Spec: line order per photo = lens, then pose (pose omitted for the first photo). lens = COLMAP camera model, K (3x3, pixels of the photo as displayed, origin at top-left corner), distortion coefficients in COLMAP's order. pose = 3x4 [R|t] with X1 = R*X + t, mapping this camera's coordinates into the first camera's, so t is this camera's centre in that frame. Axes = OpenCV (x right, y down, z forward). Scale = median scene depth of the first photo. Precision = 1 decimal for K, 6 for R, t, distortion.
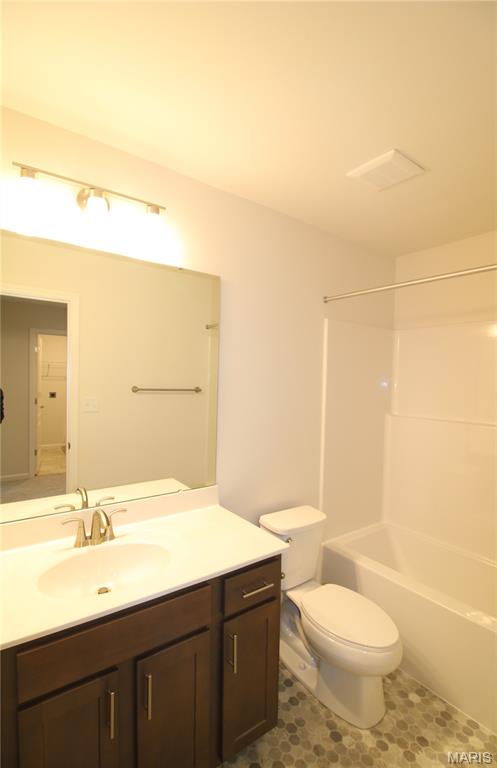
lens RADIAL K [[362.7, 0, 249.1], [0, 362.7, 396.4], [0, 0, 1]] dist [-0.017615, -0.000925]
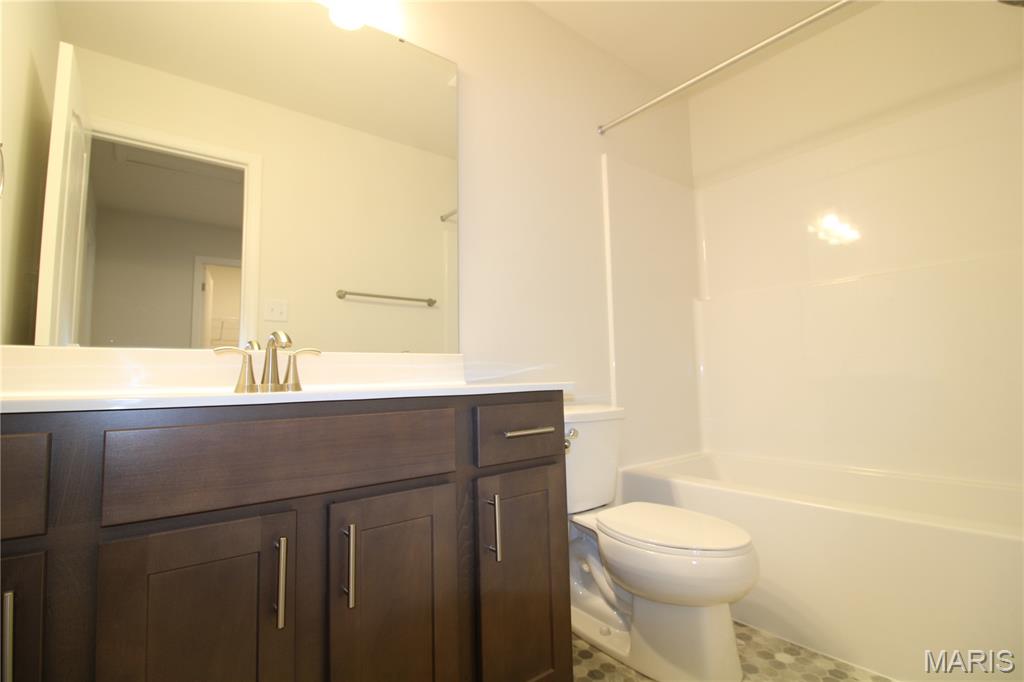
lens RADIAL K [[486.2, 0, 528.0], [0, 486.2, 326.5], [0, 0, 1]] dist [-0.017017, -0.000604]
pose [[0.997633, -0.040024, 0.055922, -0.014769], [0.046705, 0.991209, -0.123788, 0.344027], [-0.050476, 0.126107, 0.990732, 0.103508]]
